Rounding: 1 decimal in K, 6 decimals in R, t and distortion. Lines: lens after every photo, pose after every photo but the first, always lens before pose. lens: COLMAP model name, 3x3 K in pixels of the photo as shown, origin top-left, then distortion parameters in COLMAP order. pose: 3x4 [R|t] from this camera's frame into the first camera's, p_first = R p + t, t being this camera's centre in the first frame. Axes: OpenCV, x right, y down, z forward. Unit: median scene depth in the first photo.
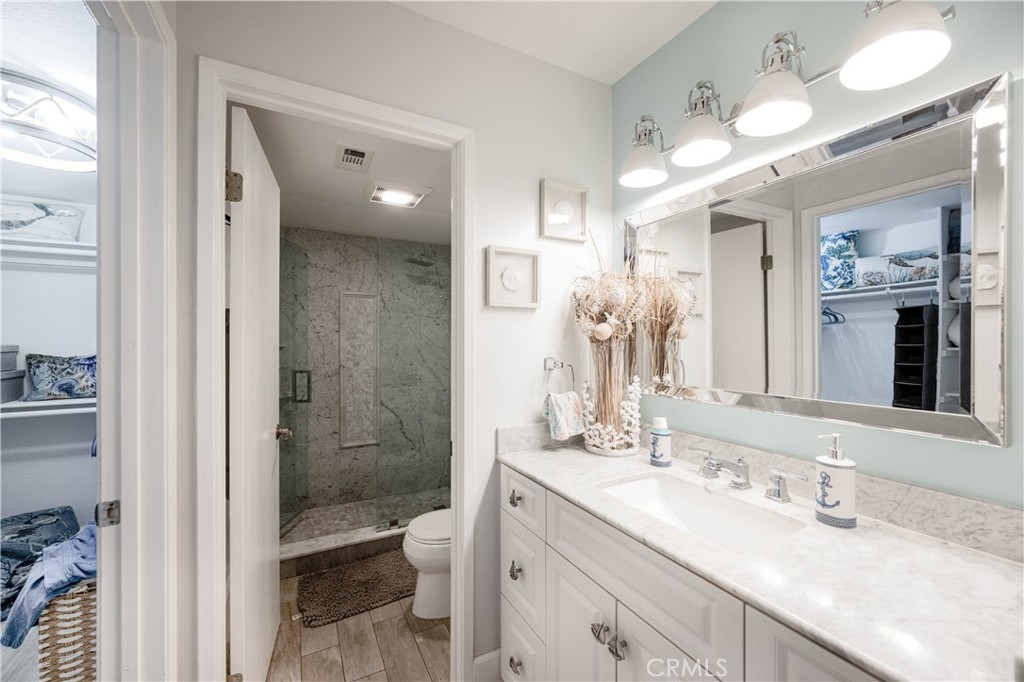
lens RADIAL K [[403.1, 0, 516.8], [0, 403.1, 341.3], [0, 0, 1]] dist [-0.000023, 0.000196]
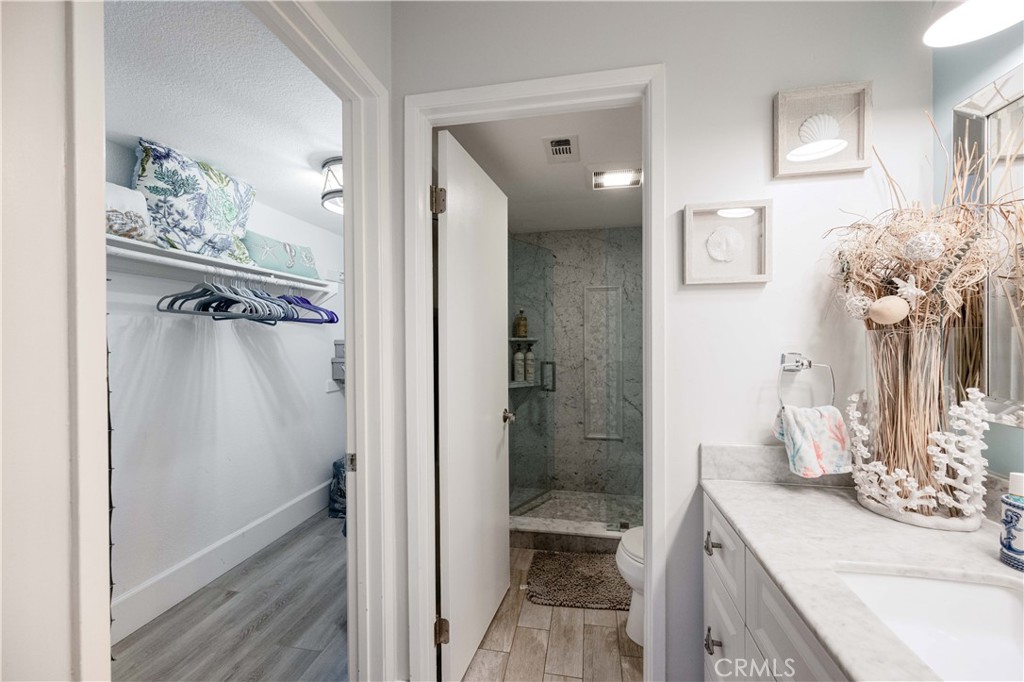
lens RADIAL K [[403.1, 0, 516.8], [0, 403.1, 341.3], [0, 0, 1]] dist [-0.000023, 0.000196]
pose [[0.776193, -0.002217, -0.630491, 0.154757], [0.010920, 0.999891, 0.009928, 0.009193], [0.630401, -0.014591, 0.776133, 0.181046]]
